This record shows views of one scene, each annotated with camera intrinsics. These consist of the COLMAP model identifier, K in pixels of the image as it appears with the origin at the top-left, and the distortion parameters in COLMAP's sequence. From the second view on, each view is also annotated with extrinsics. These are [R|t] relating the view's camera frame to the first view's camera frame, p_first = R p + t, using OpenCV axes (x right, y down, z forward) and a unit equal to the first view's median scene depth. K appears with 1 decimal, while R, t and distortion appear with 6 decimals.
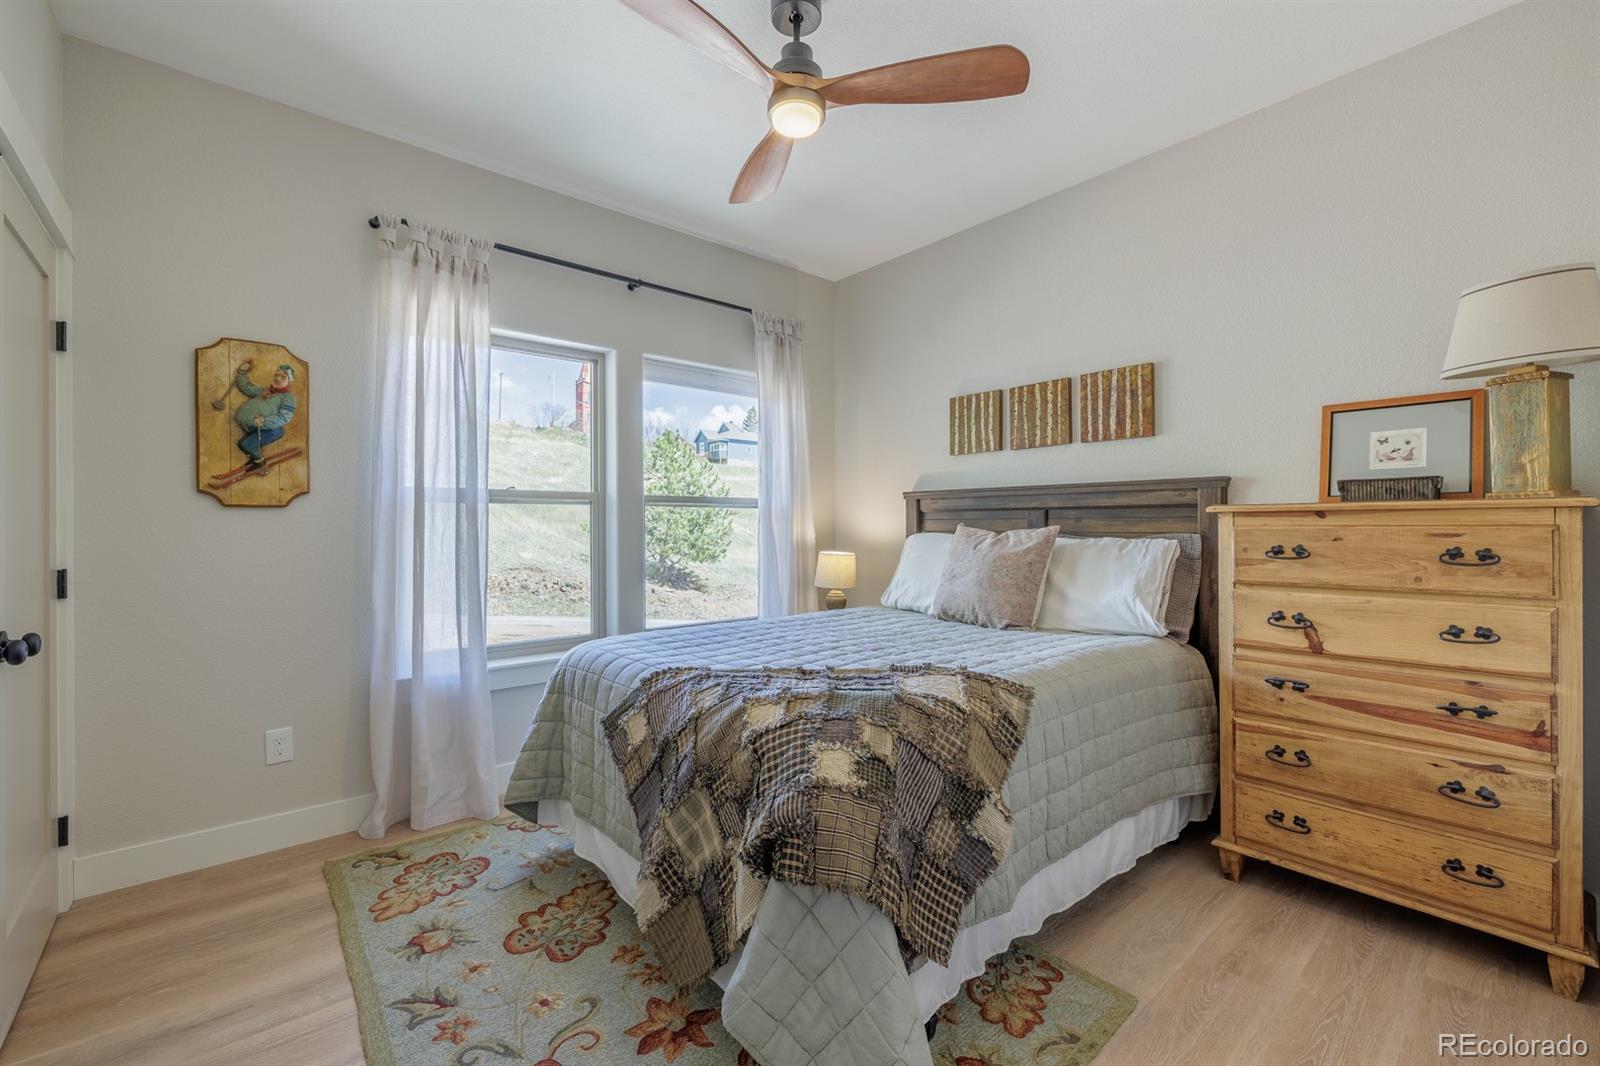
lens RADIAL K [[667.8, 0, 799.0], [0, 667.8, 529.1], [0, 0, 1]] dist [-0.001197, -0.000956]
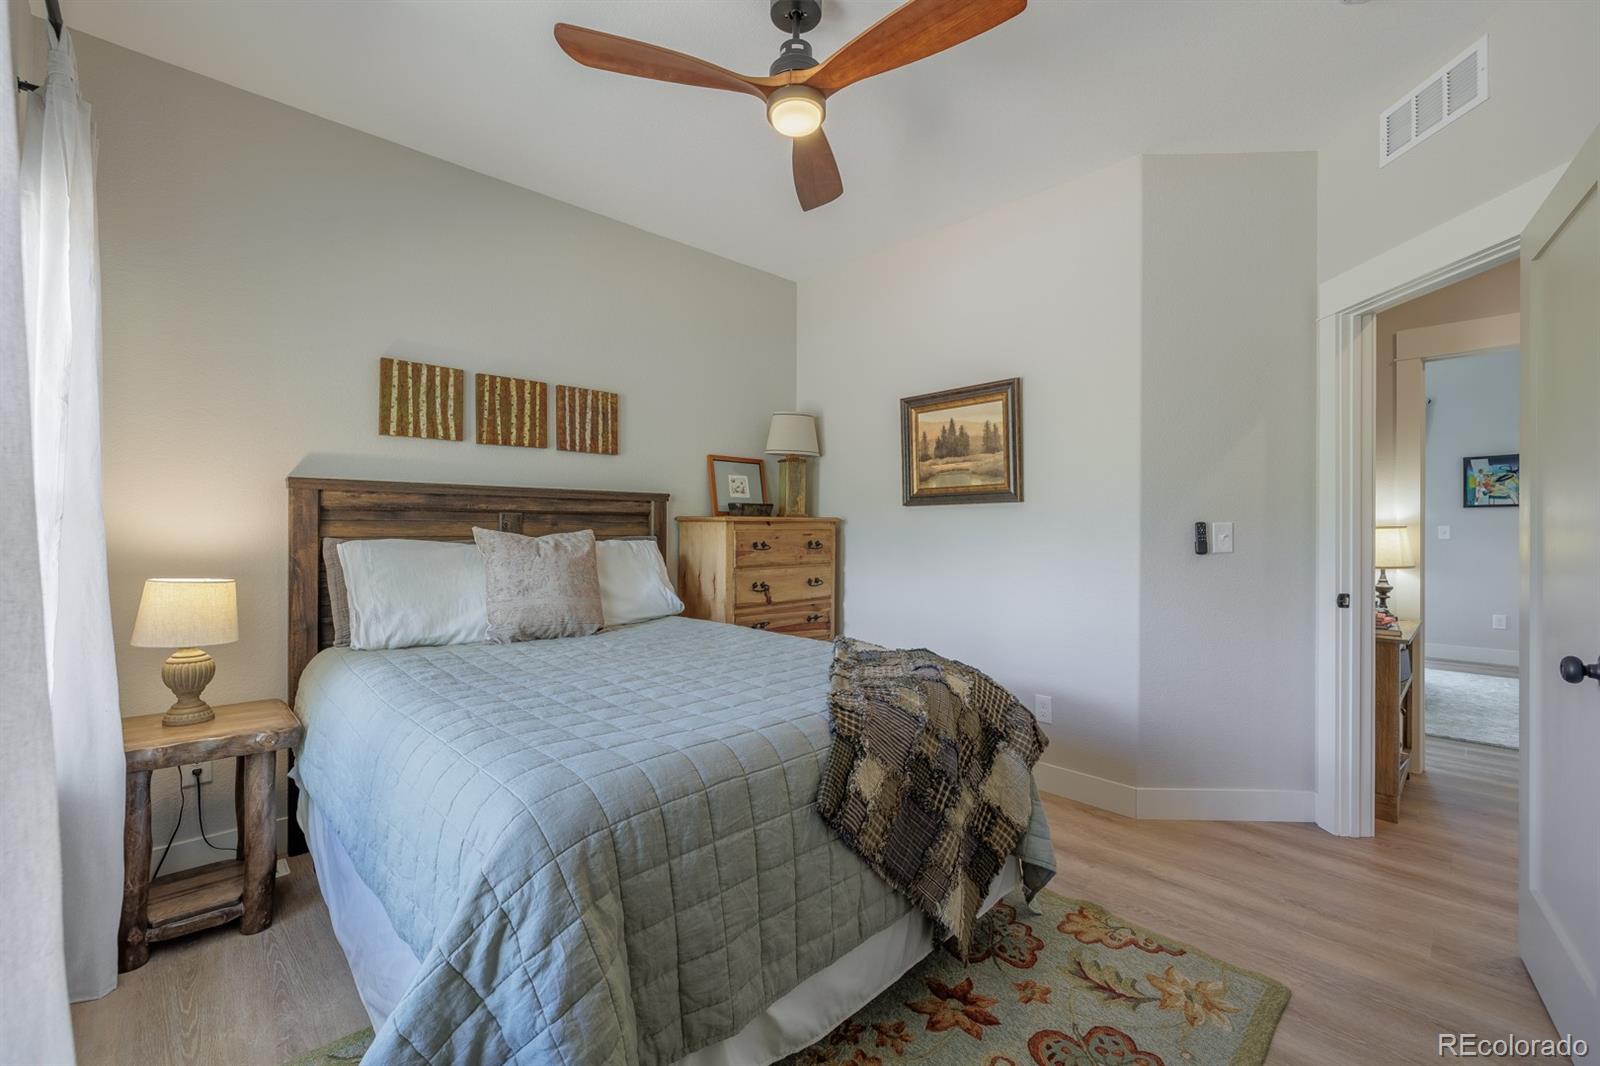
lens RADIAL K [[667.8, 0, 802.1], [0, 667.8, 532.6], [0, 0, 1]] dist [-0.001197, -0.000956]
pose [[-0.062815, -0.004124, 0.998017, -0.665891], [0.003532, 0.999984, 0.004354, -0.003726], [-0.998019, 0.003799, -0.062799, 0.714181]]
